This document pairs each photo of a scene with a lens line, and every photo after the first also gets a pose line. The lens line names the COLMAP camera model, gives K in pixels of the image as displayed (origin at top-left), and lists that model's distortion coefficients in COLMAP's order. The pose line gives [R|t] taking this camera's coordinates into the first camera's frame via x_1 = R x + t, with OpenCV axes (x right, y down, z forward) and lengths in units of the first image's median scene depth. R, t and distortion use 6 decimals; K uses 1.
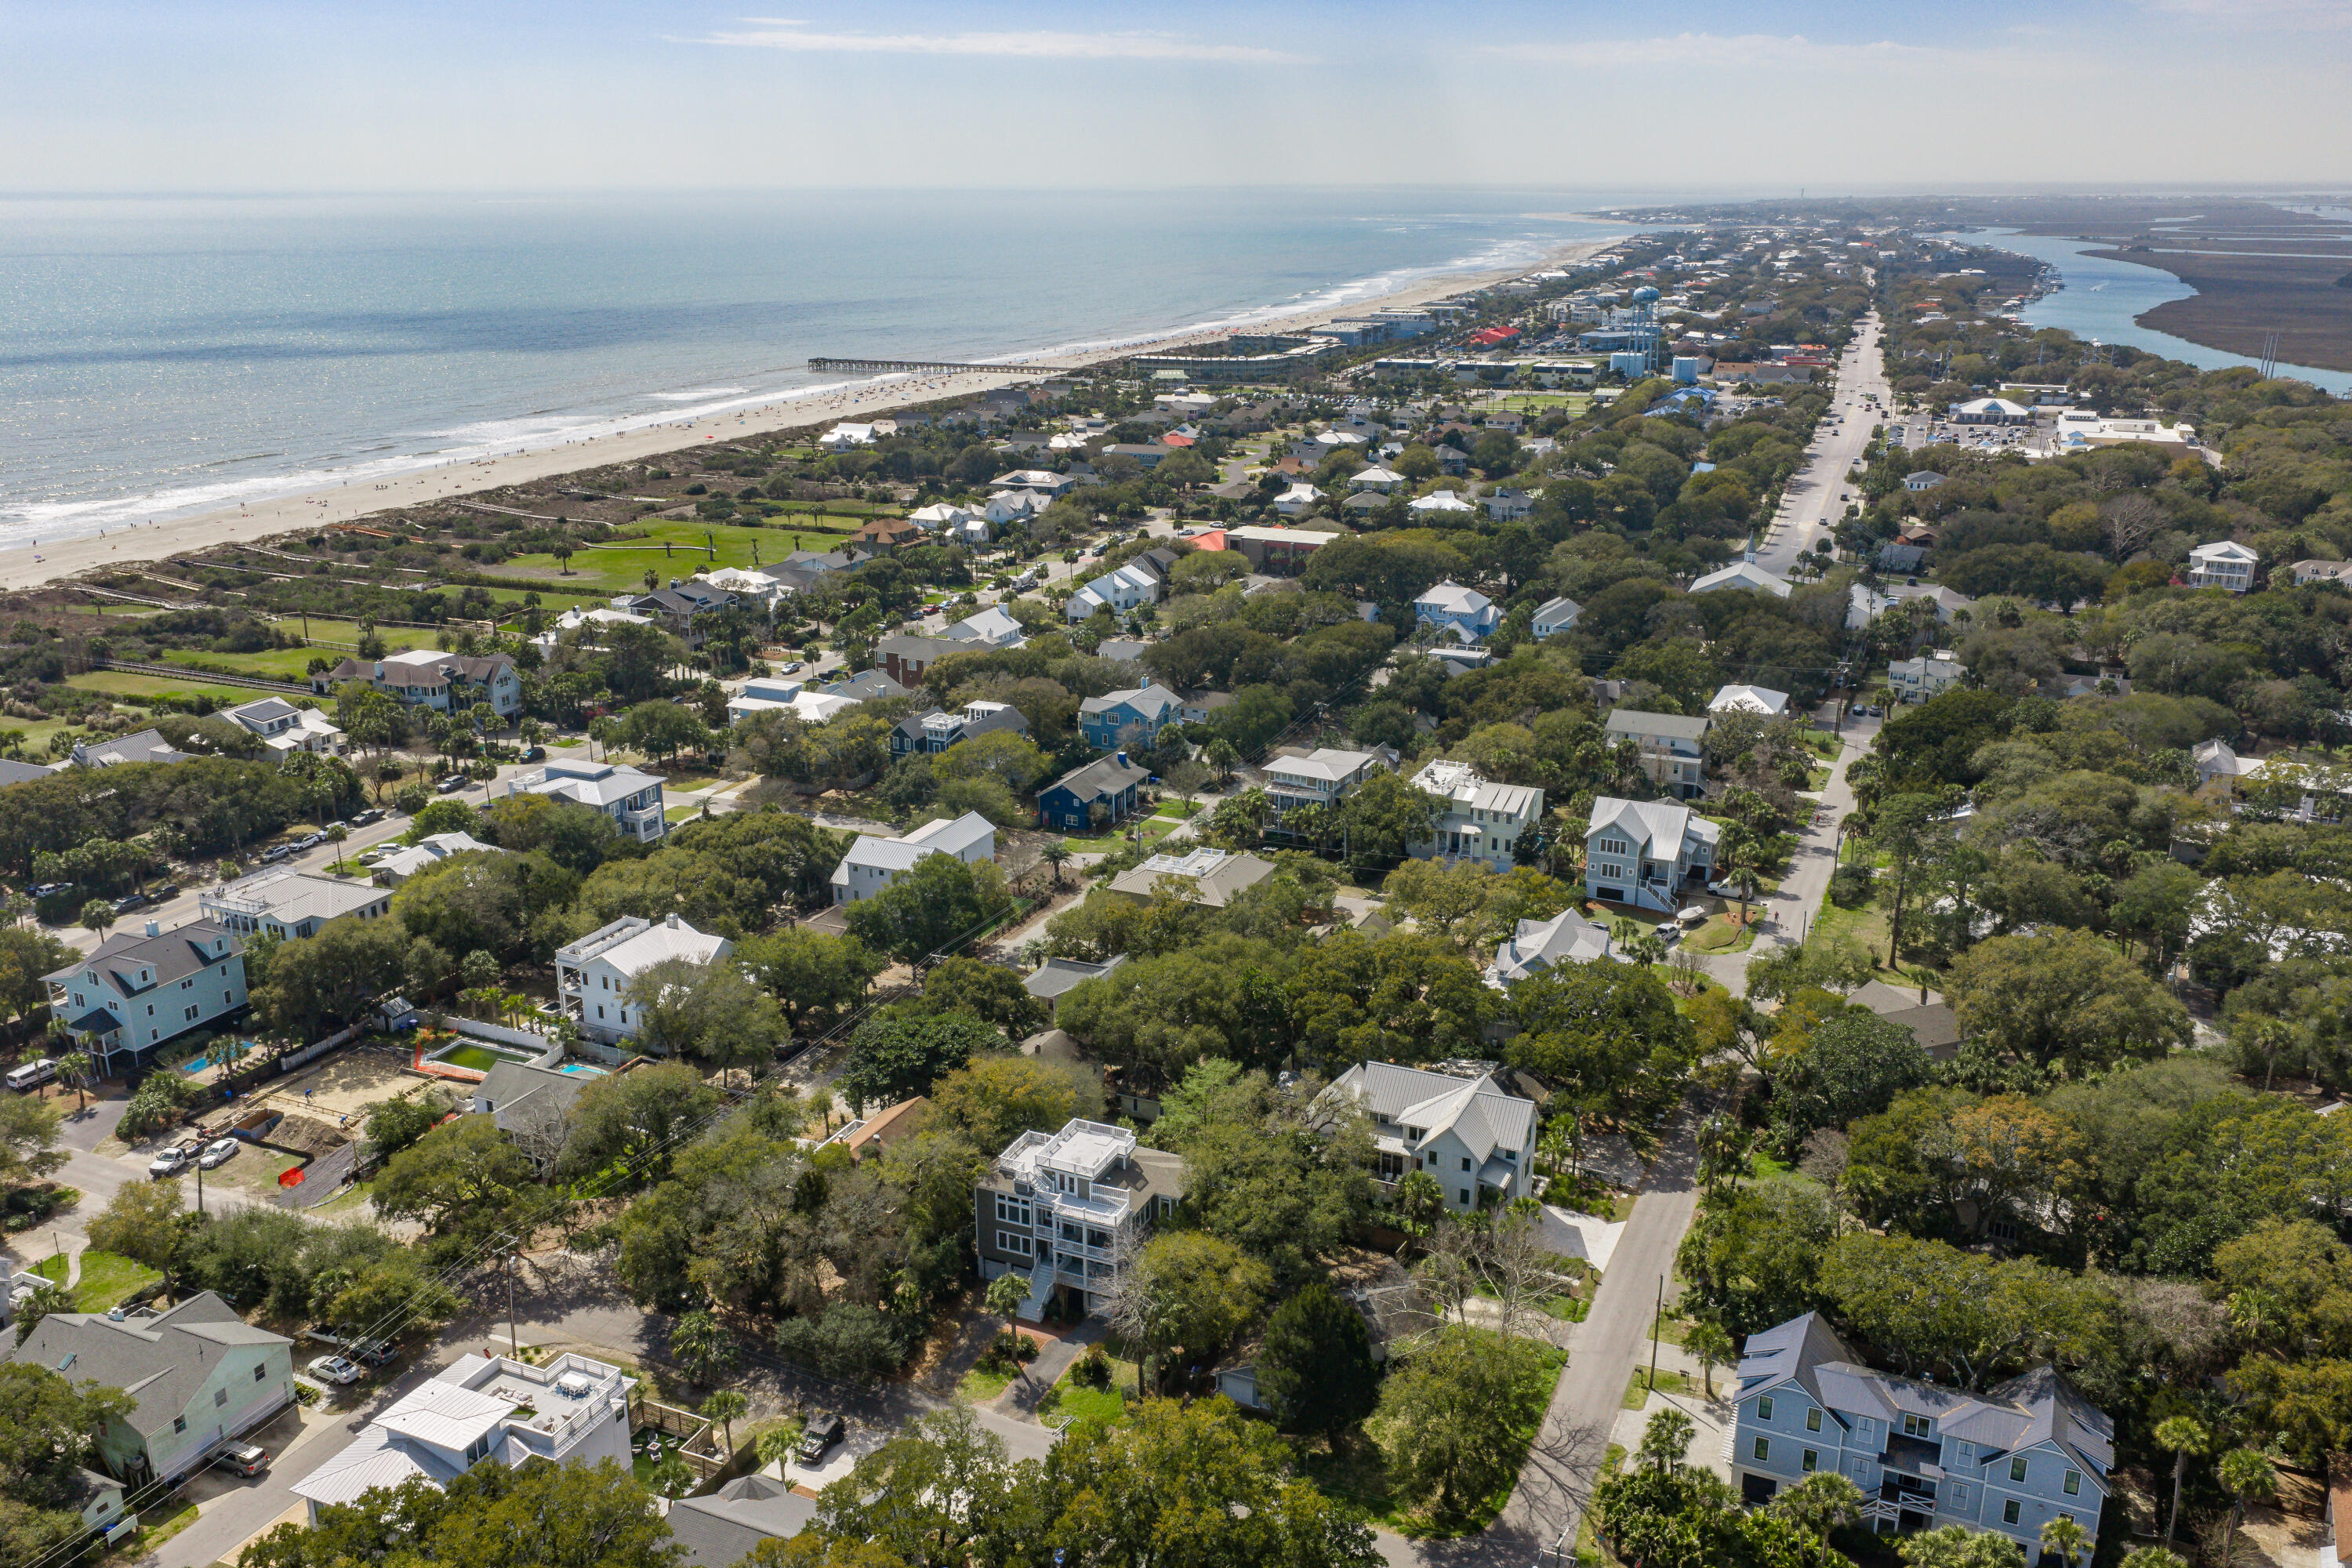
lens RADIAL K [[1946.7, 0, 1176.0], [0, 1946.7, 784.0], [0, 0, 1]] dist [0.006173, -0.003208]
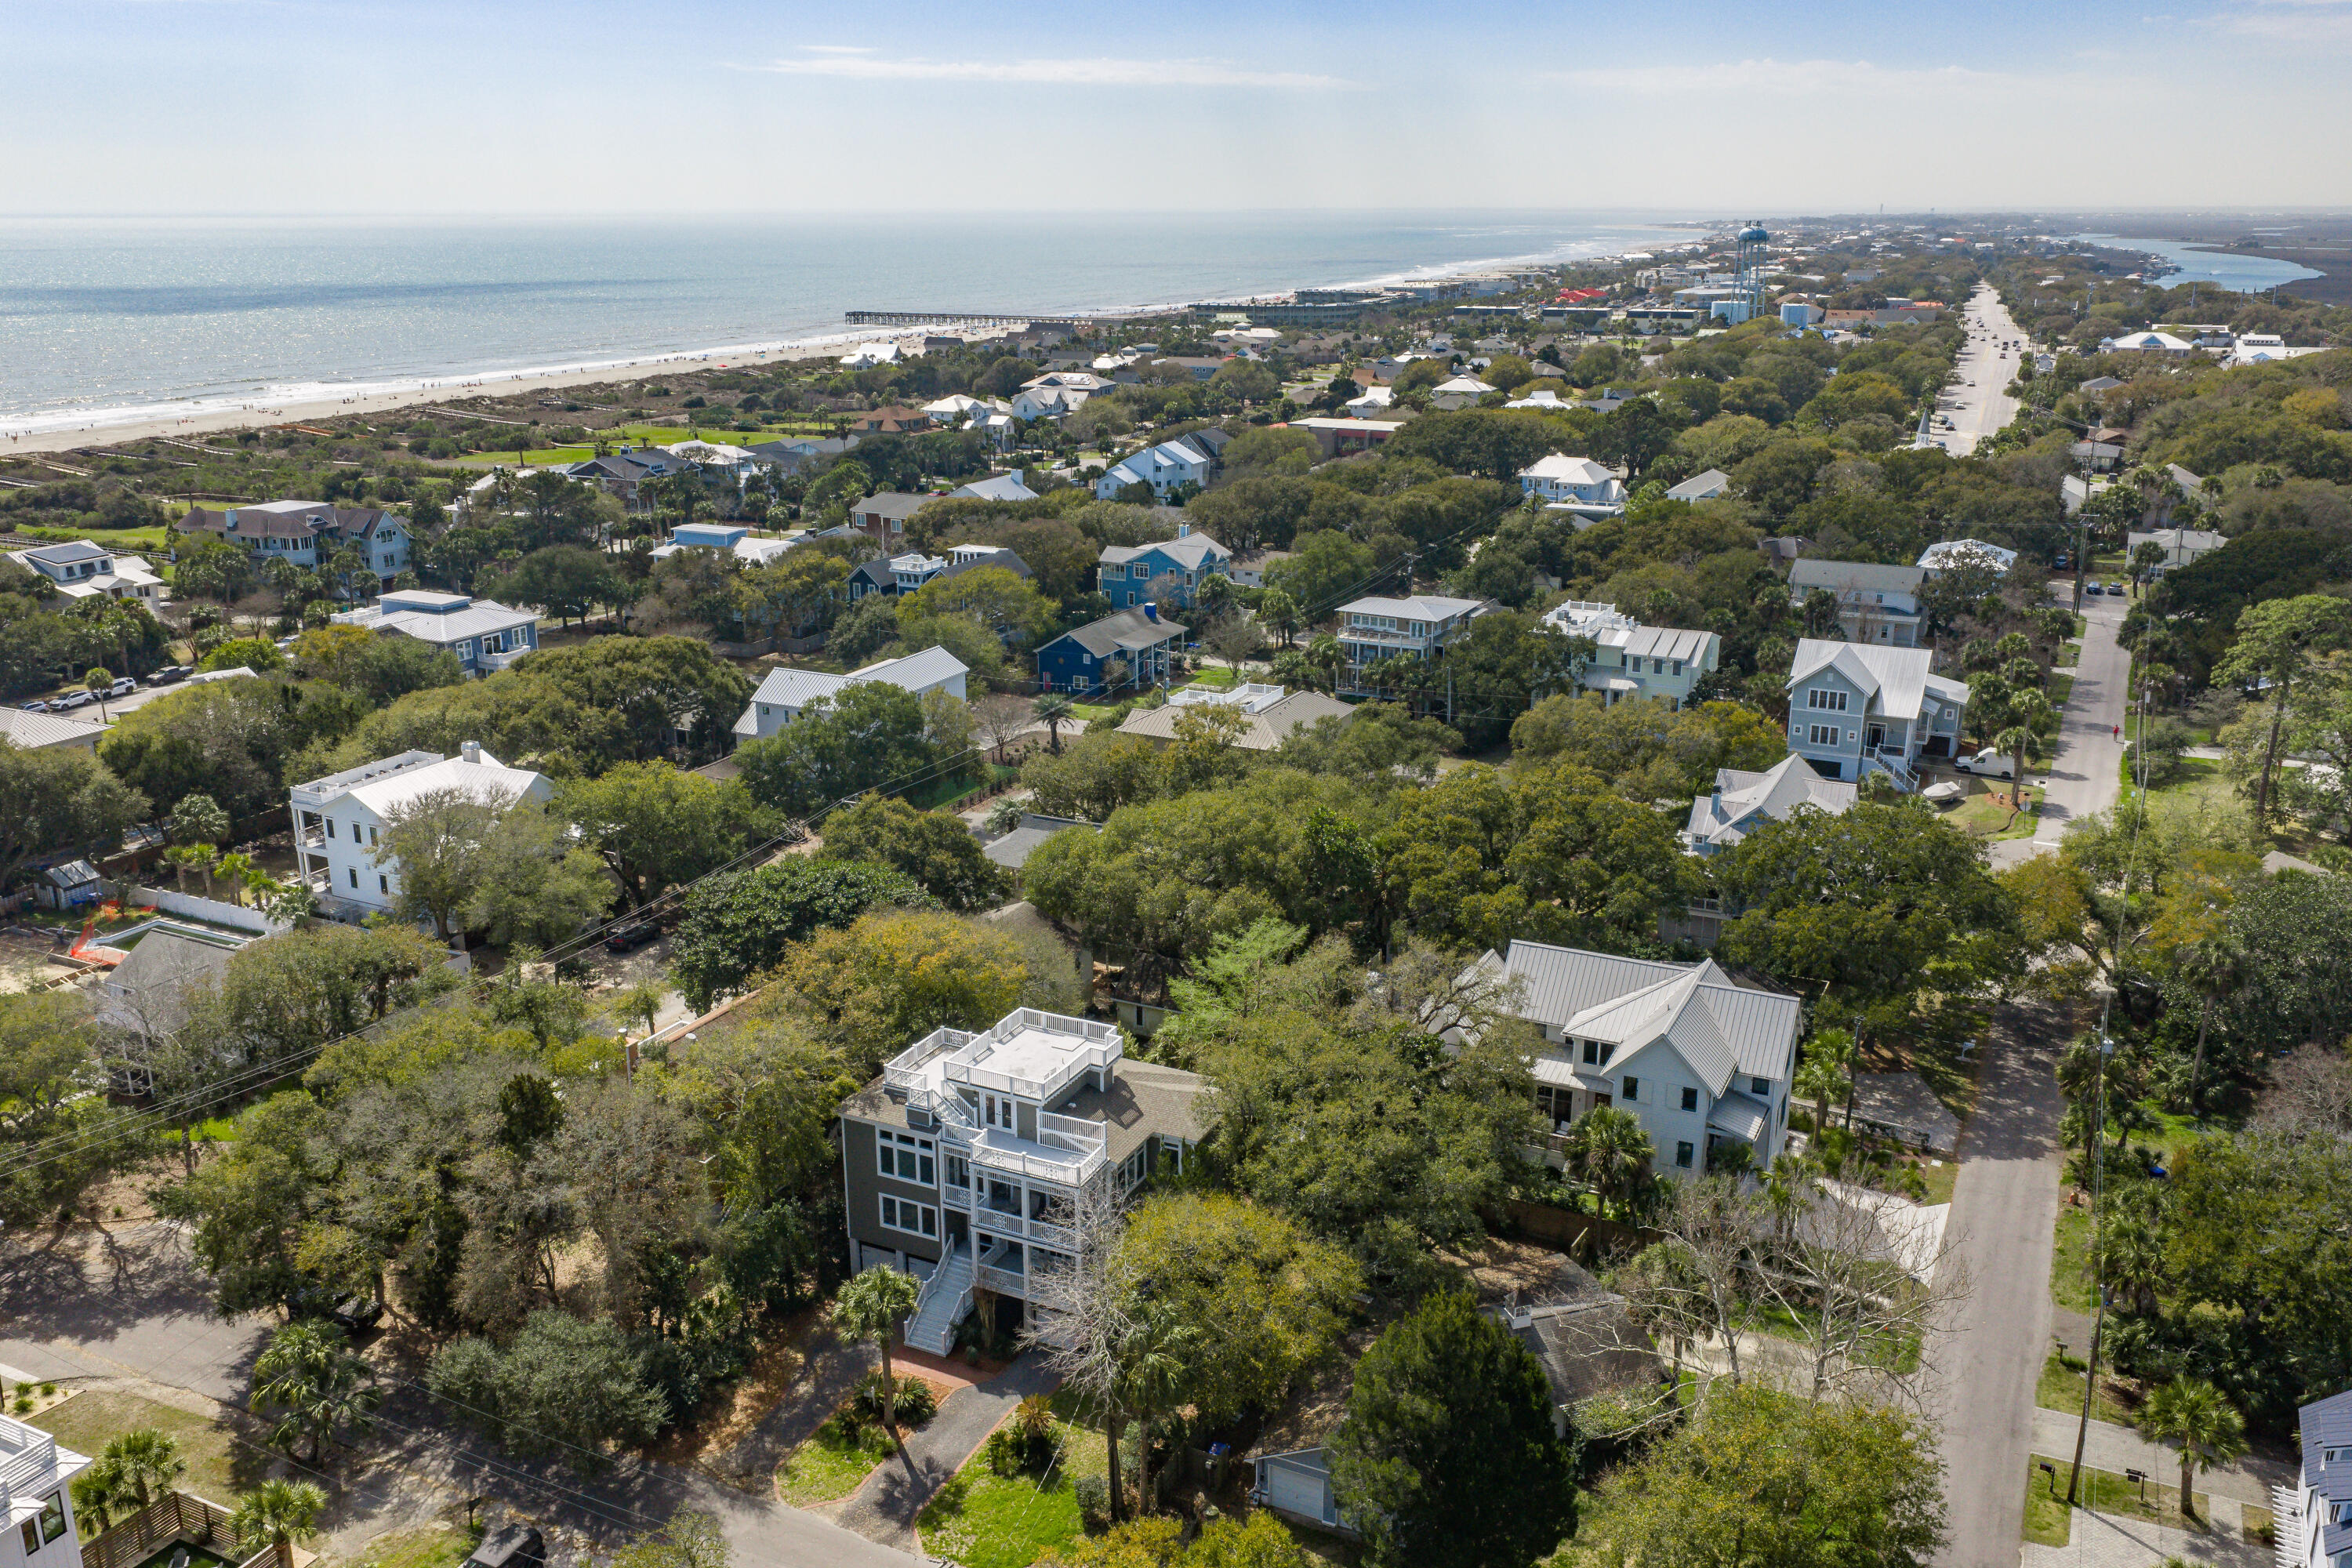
lens RADIAL K [[1946.7, 0, 1176.0], [0, 1946.7, 784.0], [0, 0, 1]] dist [0.006173, -0.003208]
pose [[0.999447, 0.009820, -0.031770, 0.009963], [-0.010239, 0.999862, -0.013062, 0.089126], [0.031637, 0.013380, 0.999410, 0.330800]]
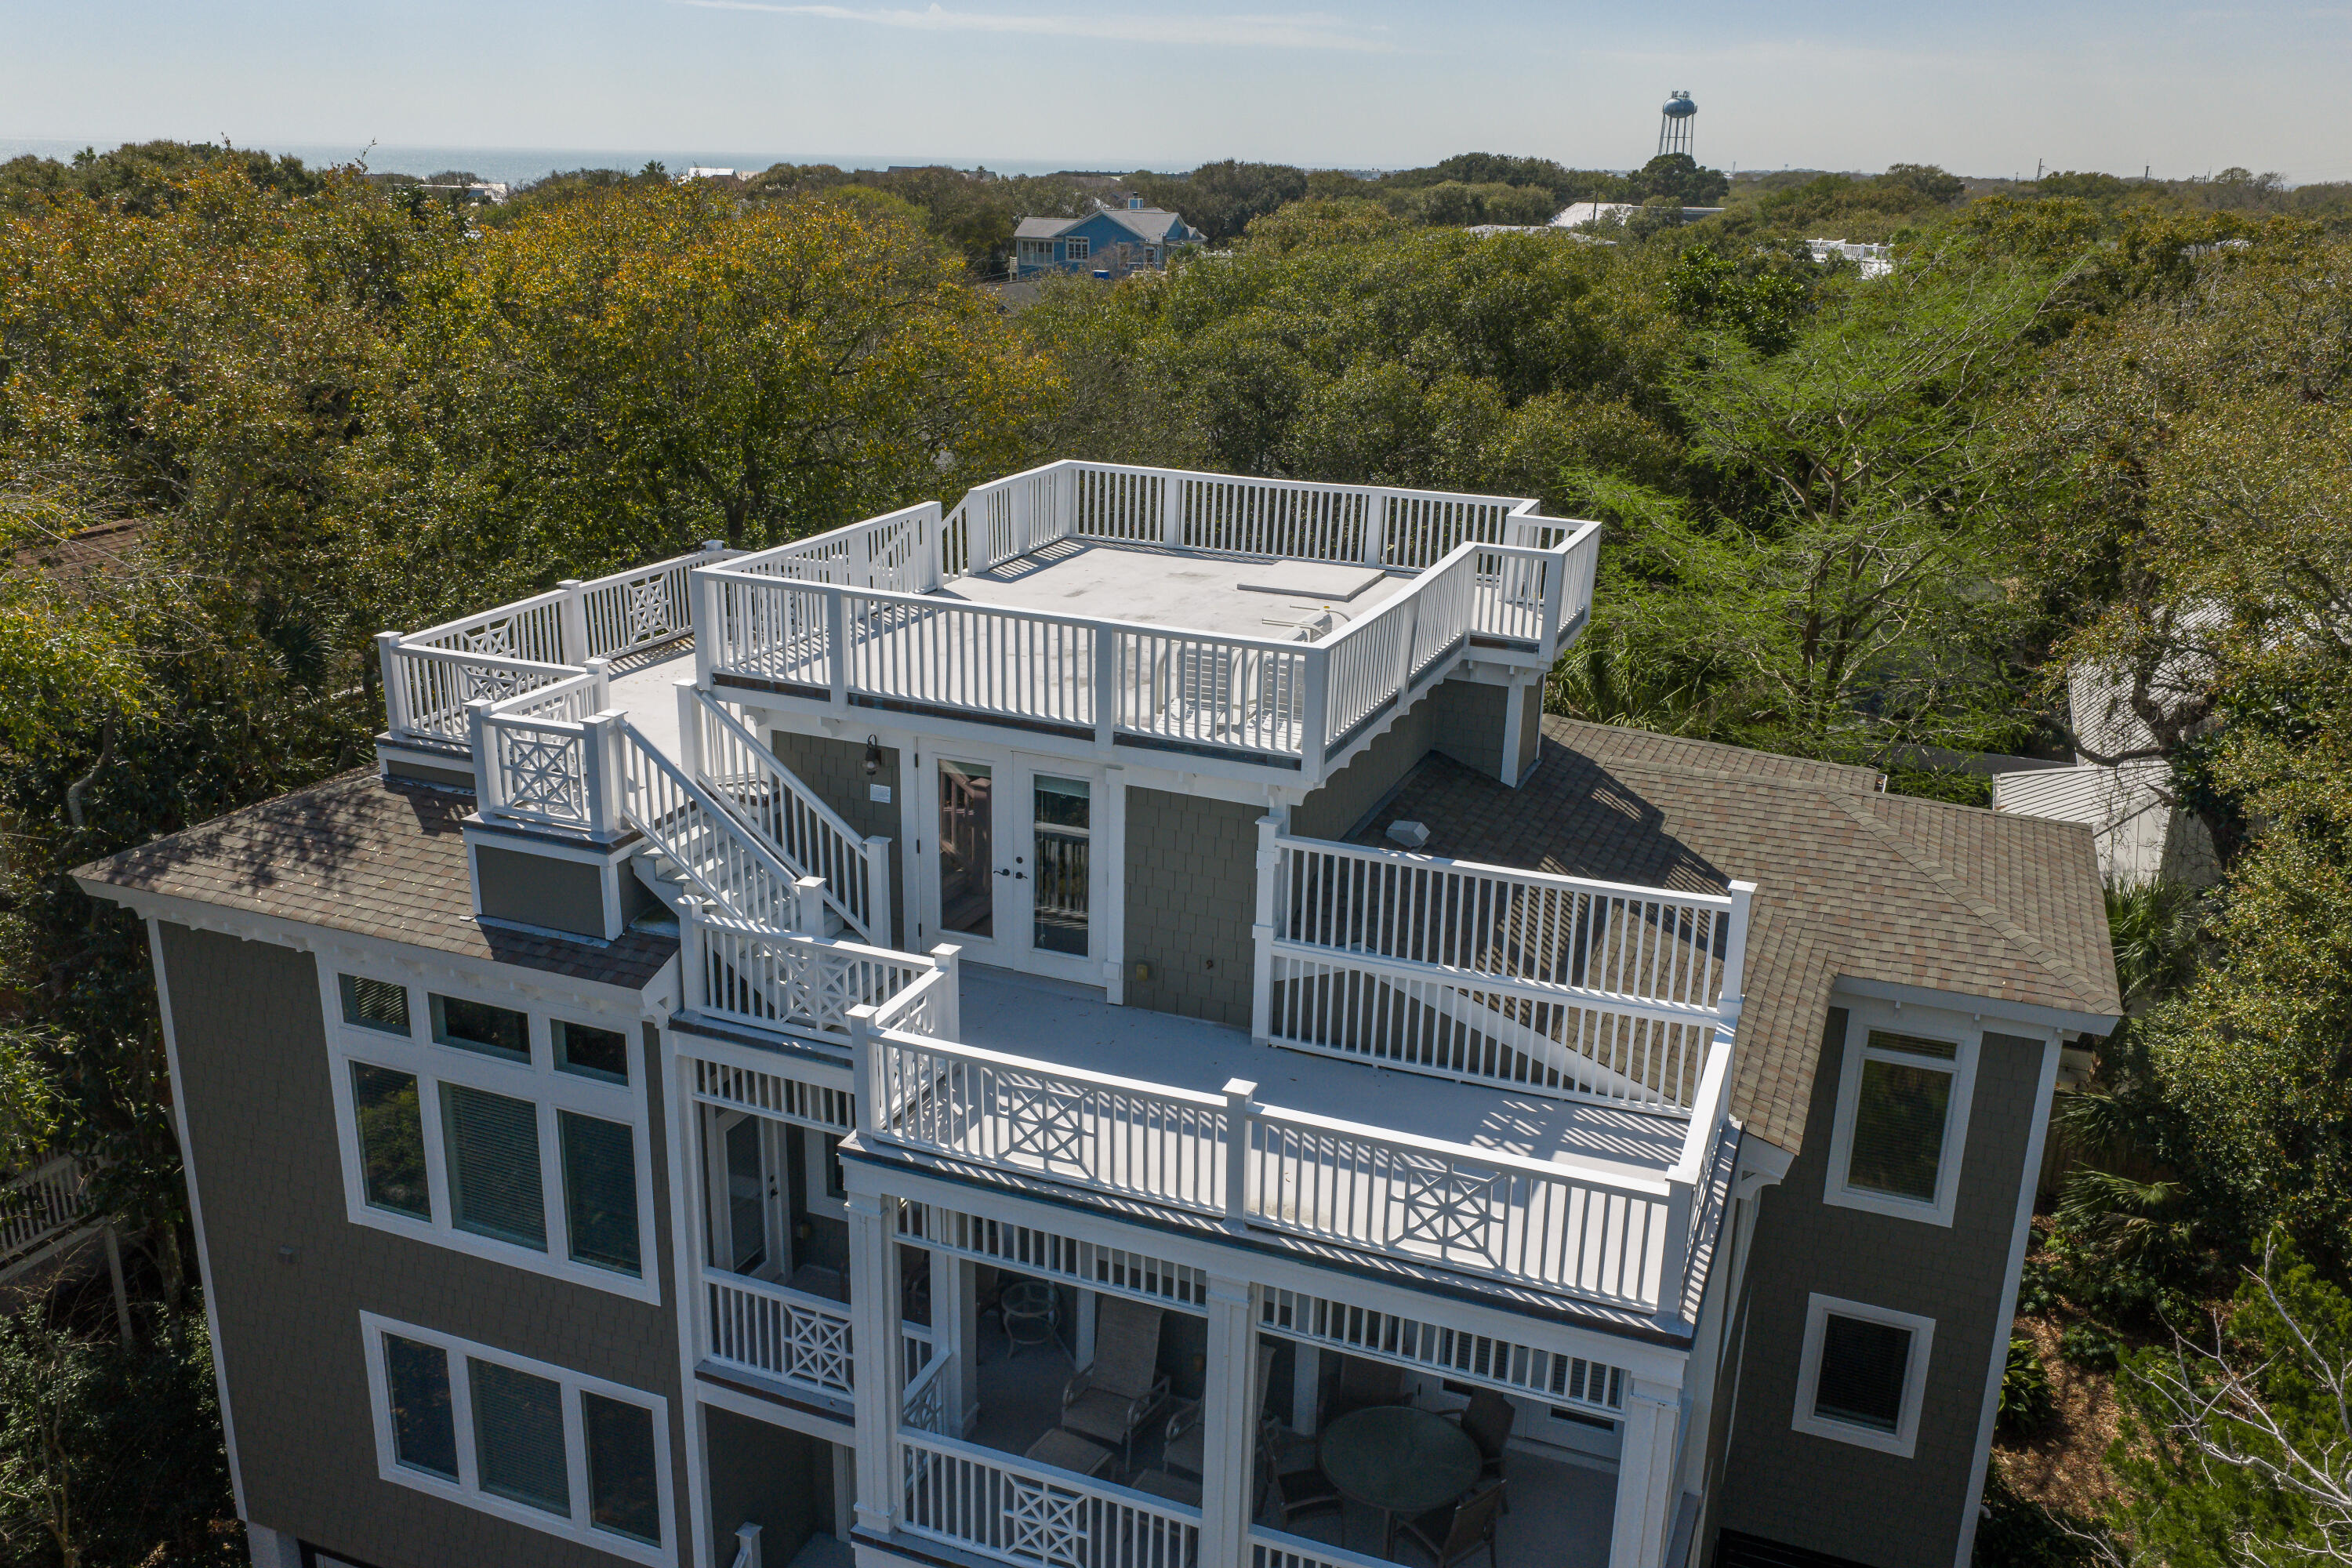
lens RADIAL K [[1946.7, 0, 1176.0], [0, 1946.7, 784.0], [0, 0, 1]] dist [0.006173, -0.003208]
pose [[0.998949, 0.009708, 0.044800, -0.040142], [-0.010090, 0.999915, 0.008317, 0.153851], [-0.044715, -0.008760, 0.998961, 0.691231]]
